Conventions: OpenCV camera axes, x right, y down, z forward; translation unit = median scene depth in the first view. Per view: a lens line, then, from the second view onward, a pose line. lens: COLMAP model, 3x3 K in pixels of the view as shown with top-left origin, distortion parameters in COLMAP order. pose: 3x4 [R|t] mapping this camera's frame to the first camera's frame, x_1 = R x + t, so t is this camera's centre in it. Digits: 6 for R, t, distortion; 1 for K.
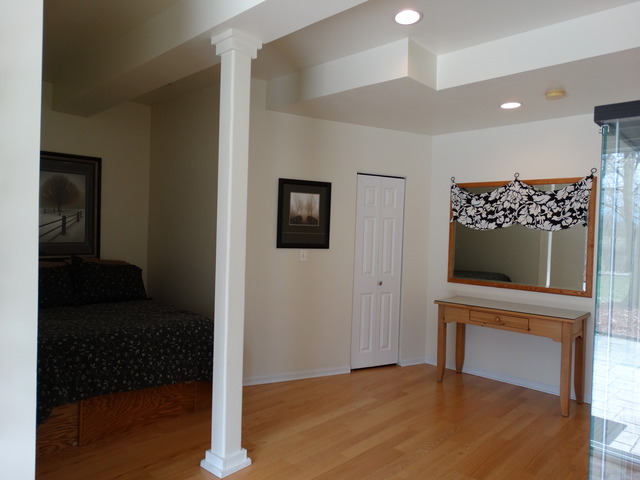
lens RADIAL K [[454.0, 0, 320.0], [0, 454.0, 240.0], [0, 0, 1]] dist [0.007896, 0.003016]
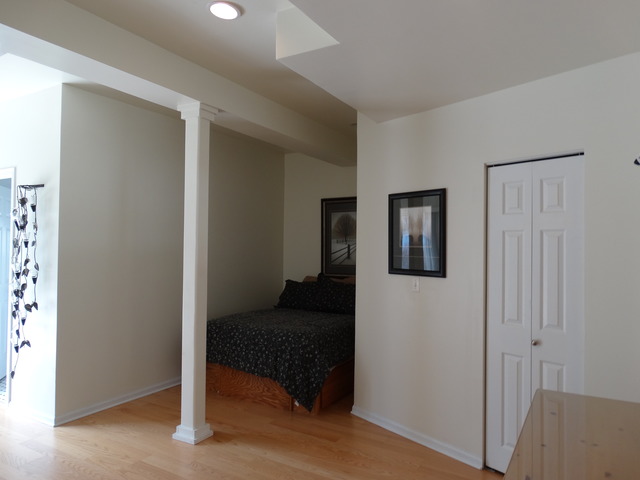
lens RADIAL K [[454.0, 0, 320.0], [0, 454.0, 240.0], [0, 0, 1]] dist [0.007896, 0.003016]
pose [[0.215995, -0.041018, -0.975533, 0.718309], [-0.022034, 0.998658, -0.046870, -0.002885], [0.976146, 0.031619, 0.214801, 0.666284]]
